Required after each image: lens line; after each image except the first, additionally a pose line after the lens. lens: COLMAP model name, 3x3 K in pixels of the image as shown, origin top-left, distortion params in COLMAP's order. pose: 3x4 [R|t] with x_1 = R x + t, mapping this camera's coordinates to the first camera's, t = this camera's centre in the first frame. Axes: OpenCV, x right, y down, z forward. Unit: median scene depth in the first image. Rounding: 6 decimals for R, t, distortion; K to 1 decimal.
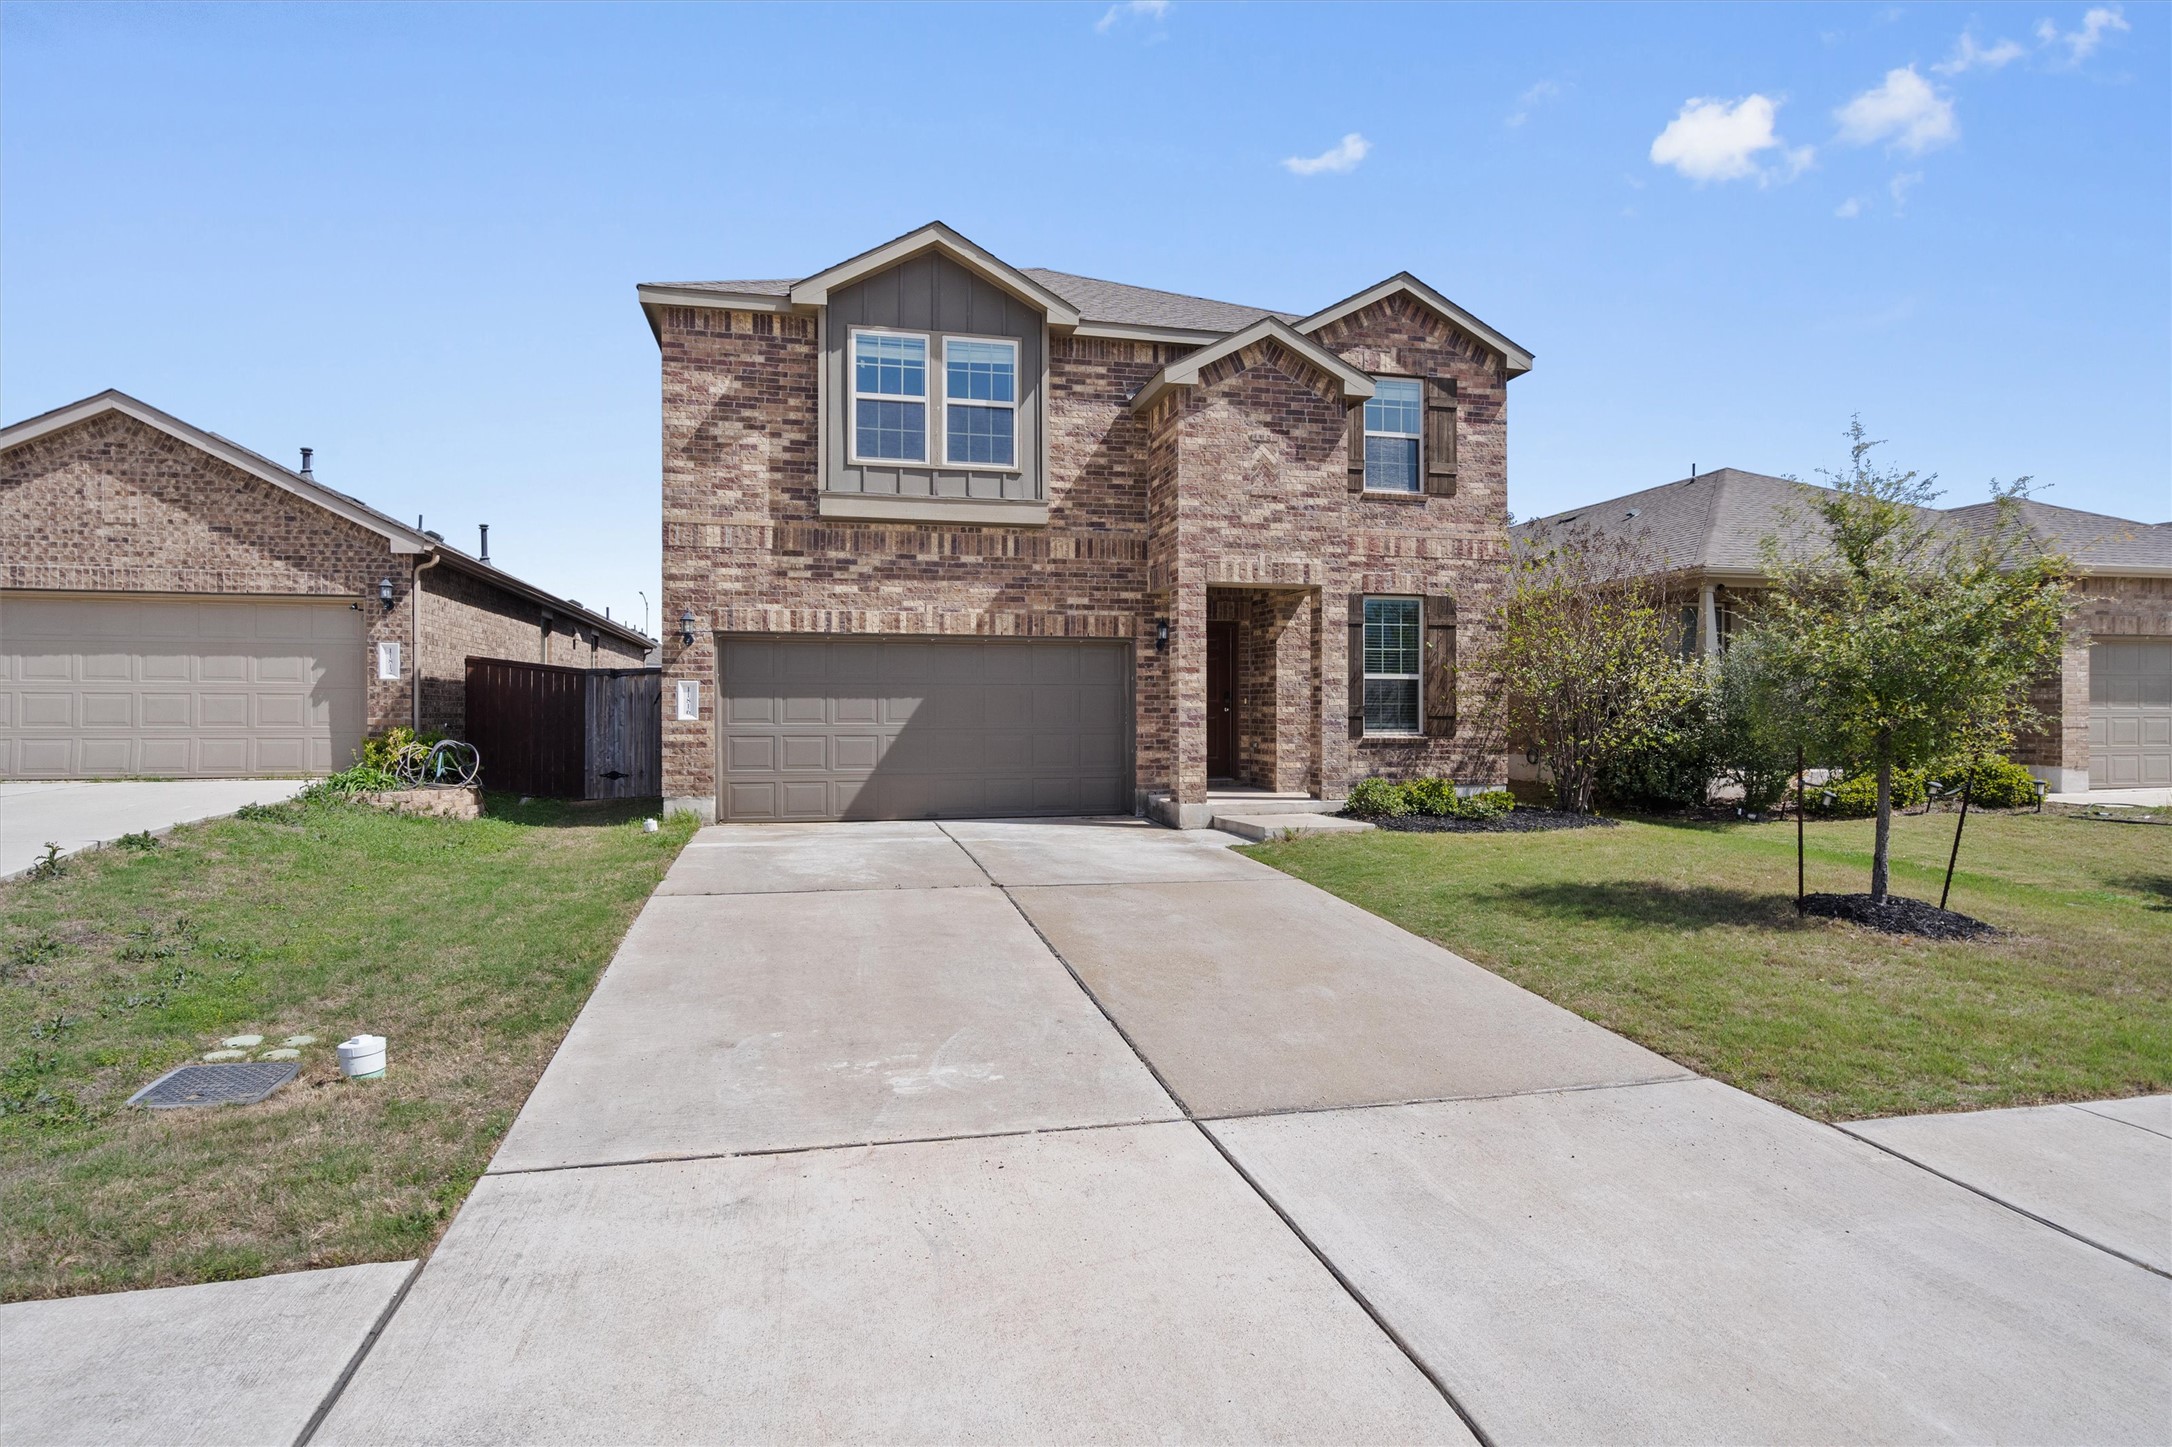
lens RADIAL K [[1099.9, 0, 1065.8], [0, 1099.9, 718.2], [0, 0, 1]] dist [0.000291, 0.000665]
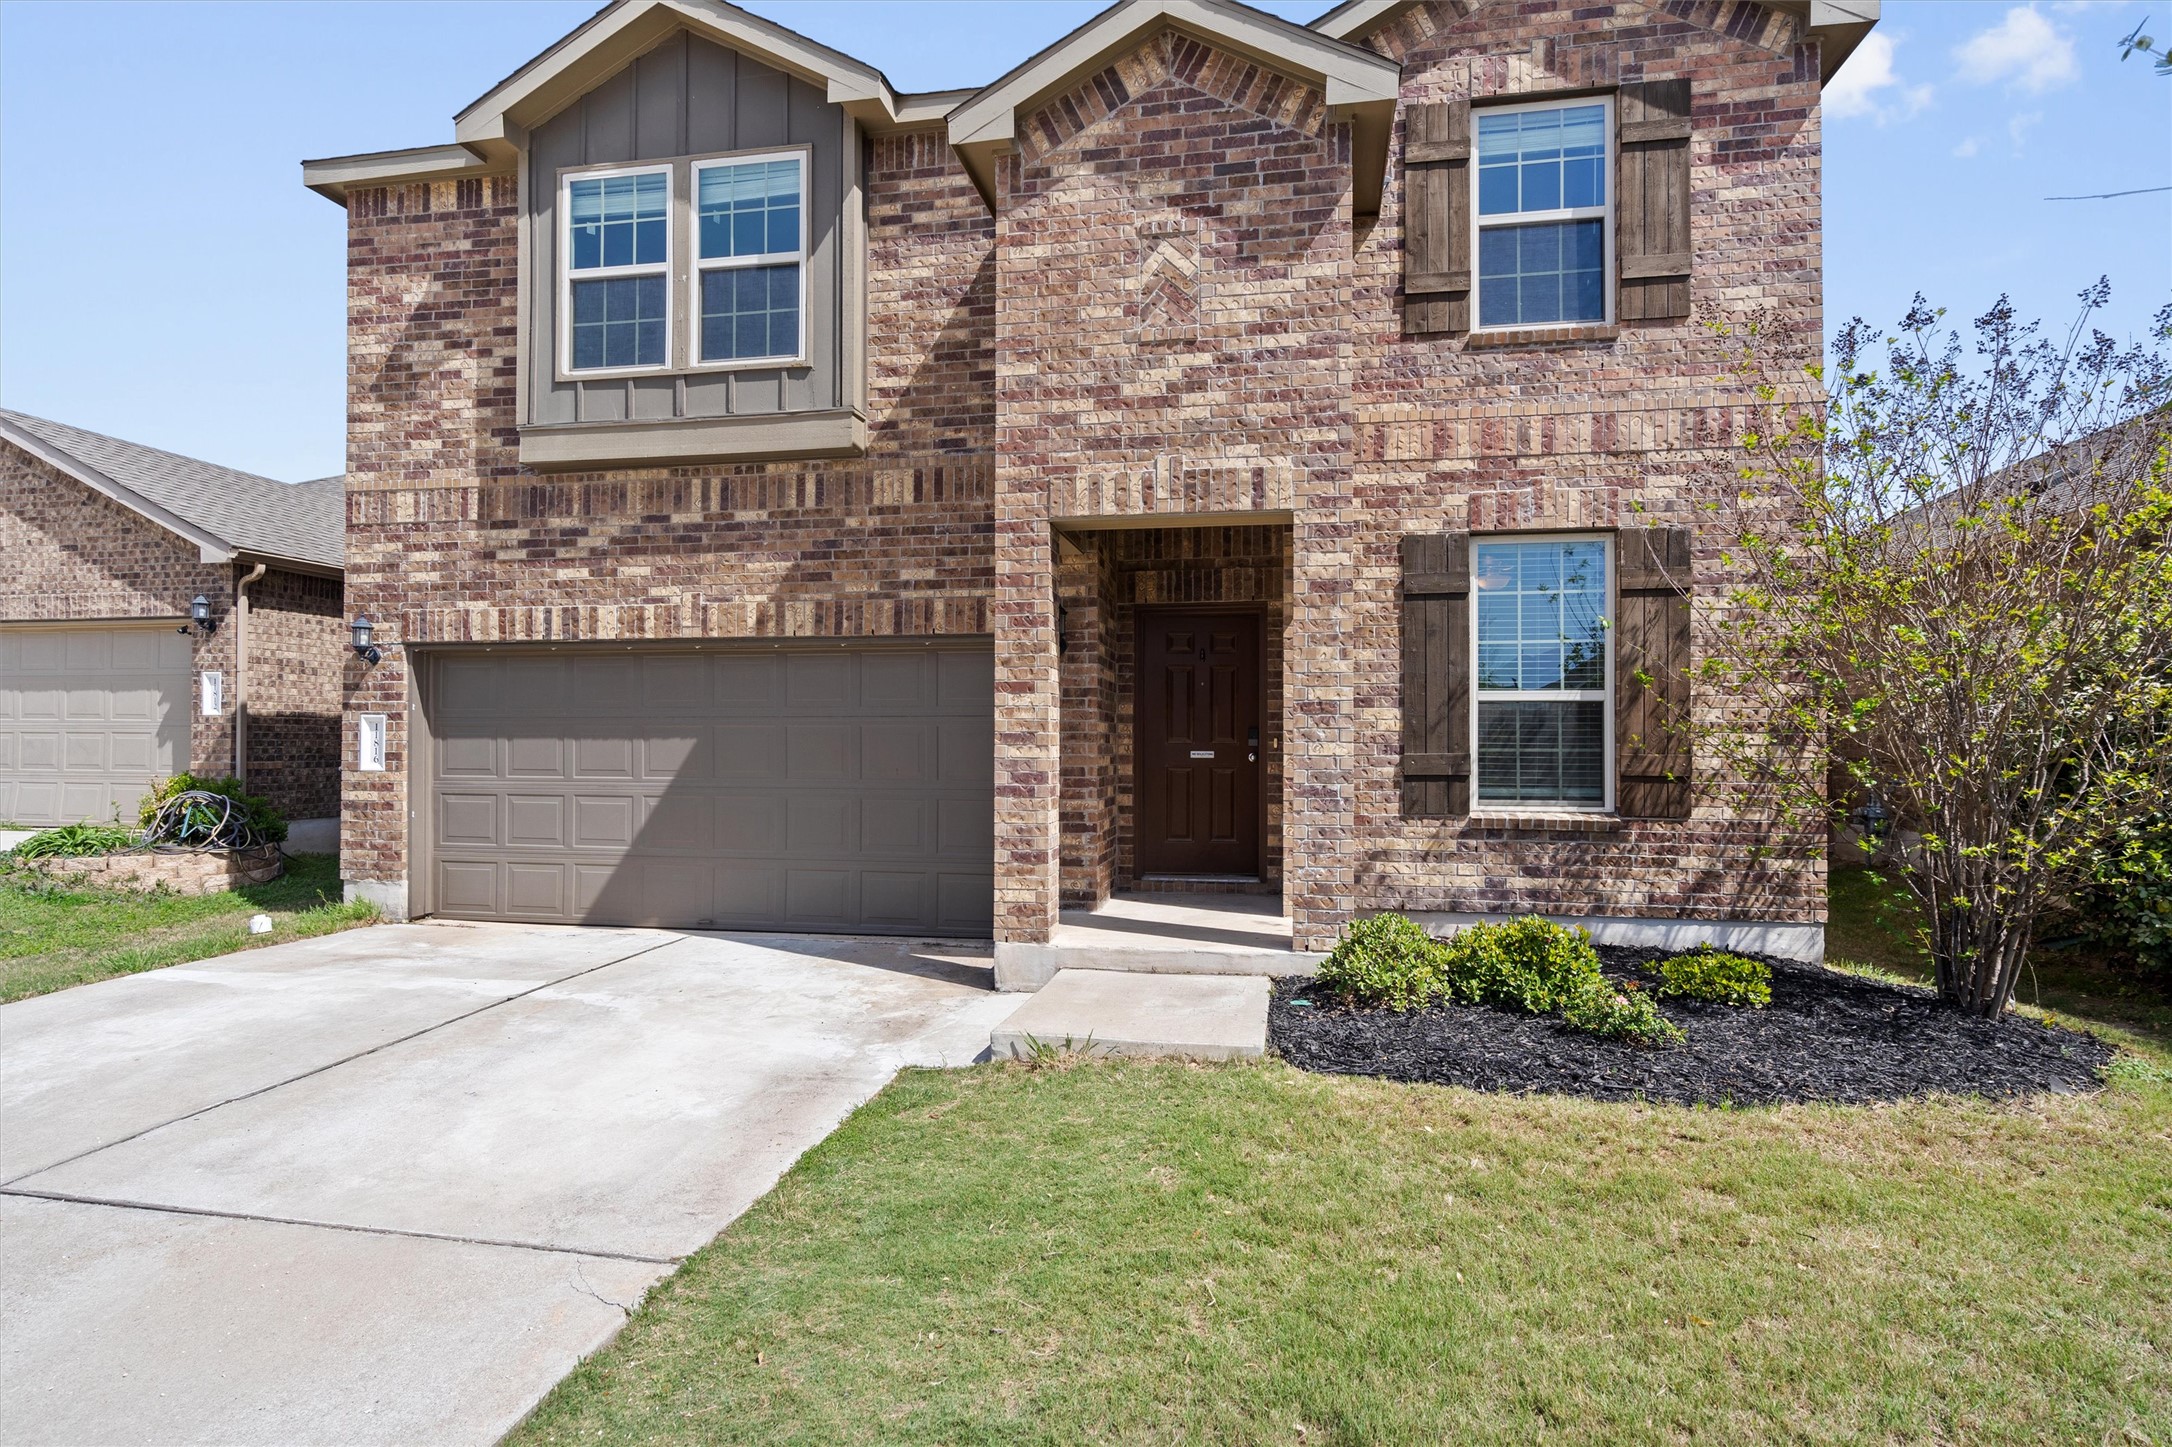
lens RADIAL K [[1091.7, 0, 1085.0], [0, 1091.7, 729.1], [0, 0, 1]] dist [0.002700, 0.001327]
pose [[0.920285, -0.002026, -0.391243, 0.333763], [-0.004783, 0.999854, -0.016427, -0.014937], [0.391219, 0.016988, 0.920141, 0.513553]]
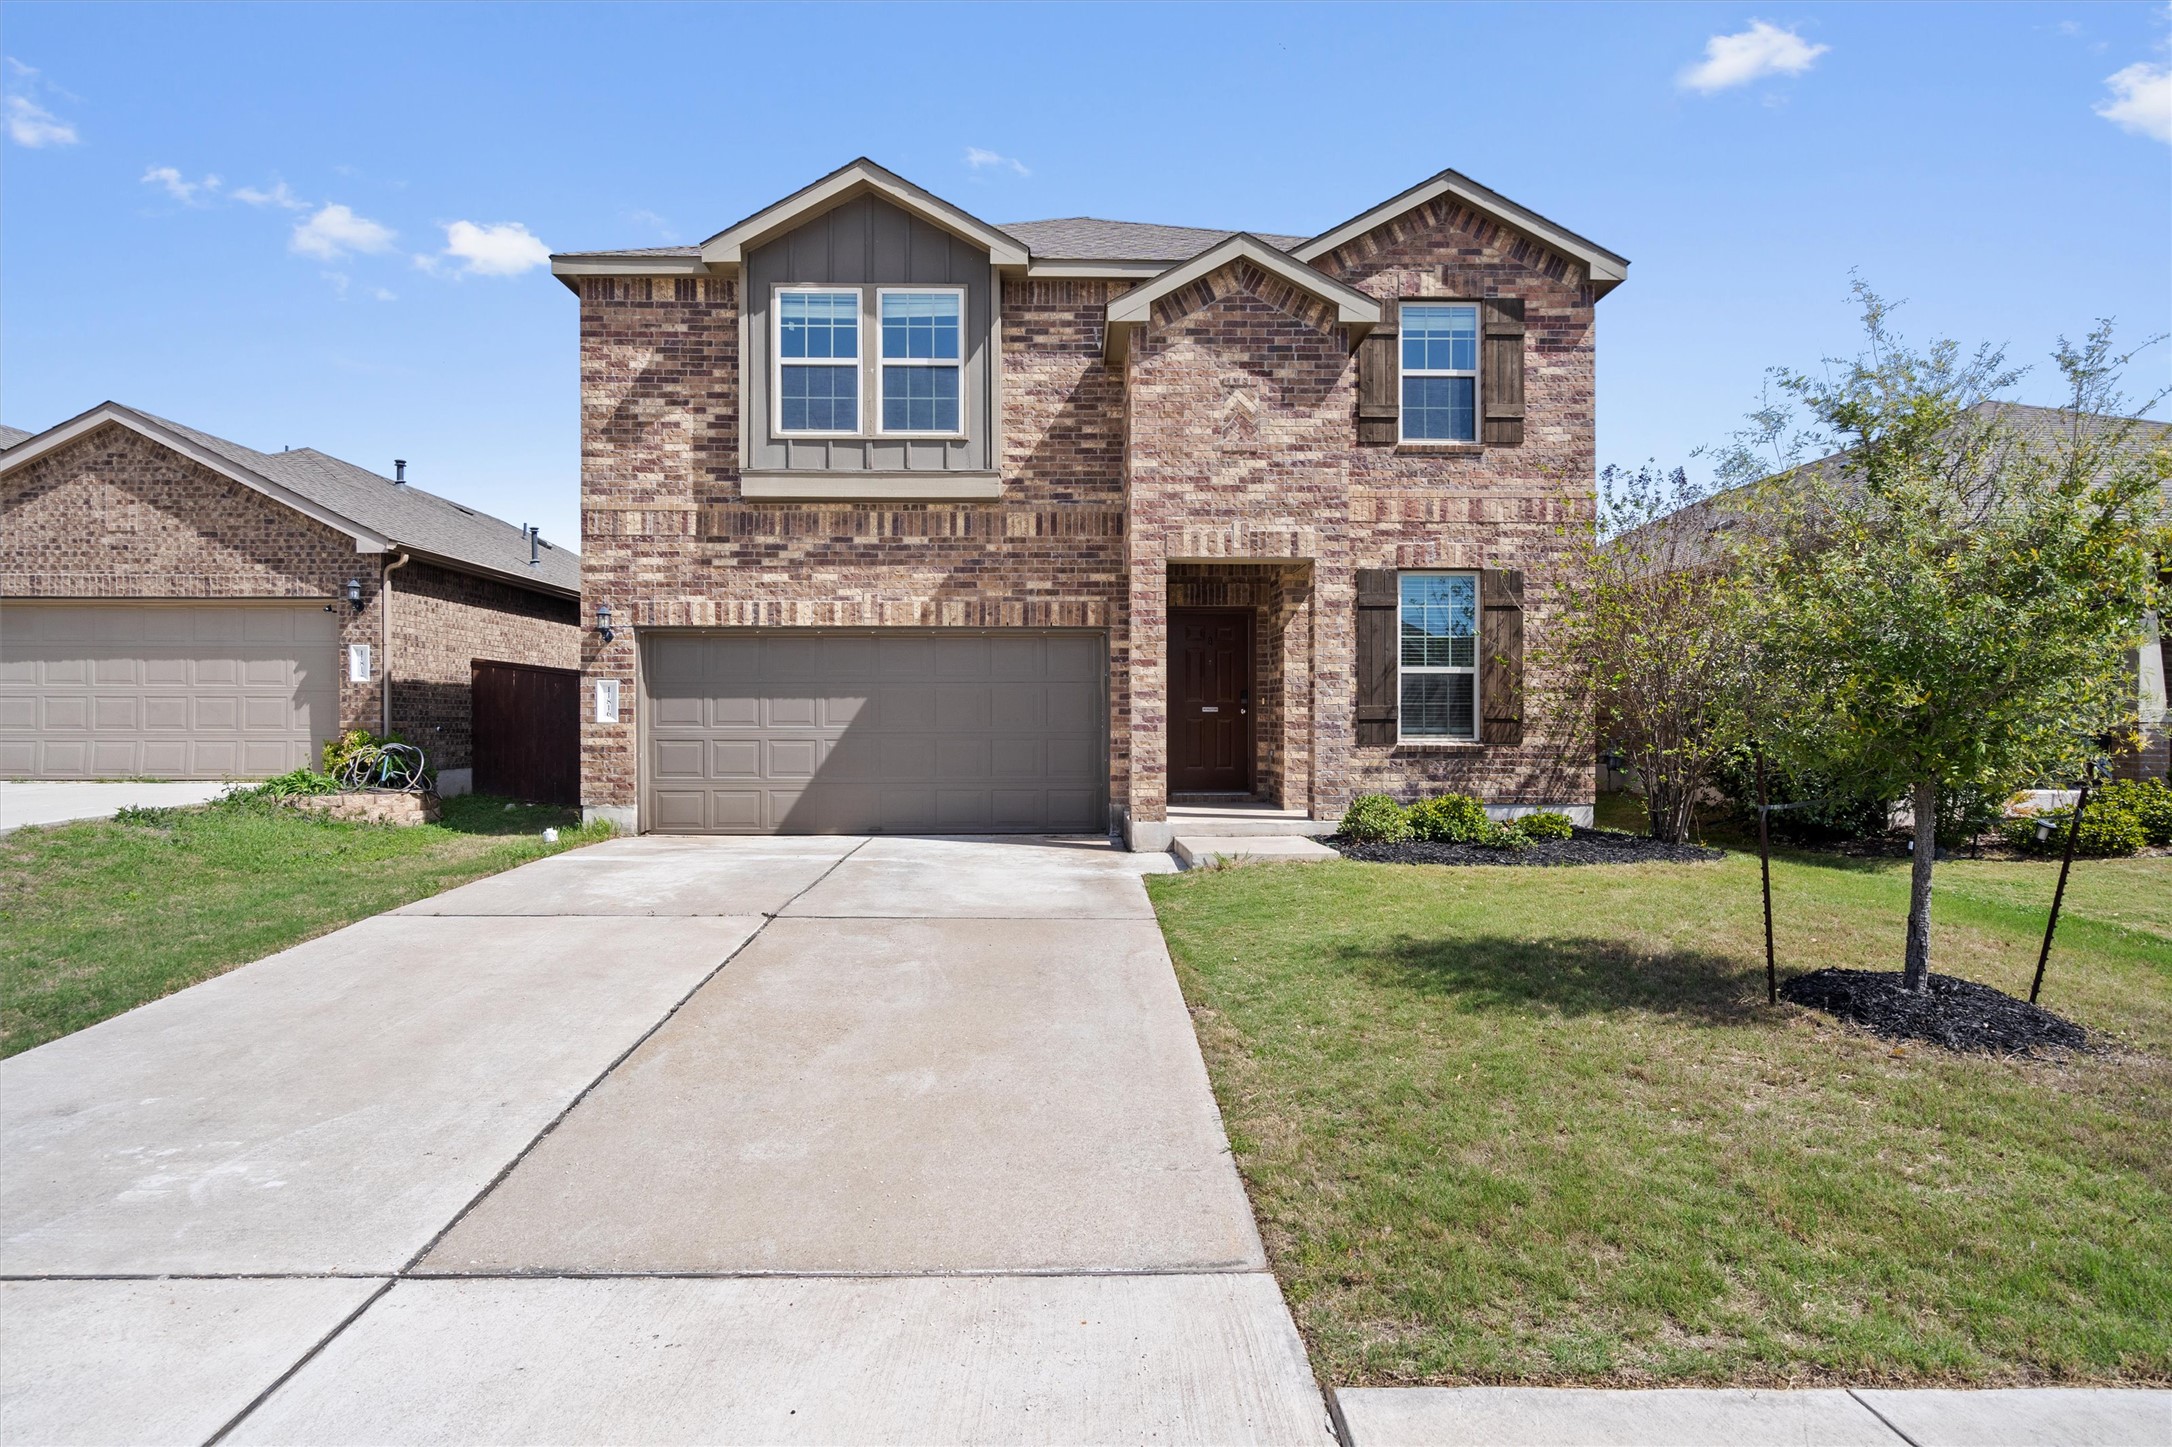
lens RADIAL K [[1150.2, 0, 1074.8], [0, 1150.2, 728.2], [0, 0, 1]] dist [0.003925, -0.000519]
pose [[0.979342, 0.000819, -0.202208, 0.228715], [-0.000668, 0.999999, 0.000815, 0.005220], [0.202209, -0.000663, 0.979342, 0.123968]]
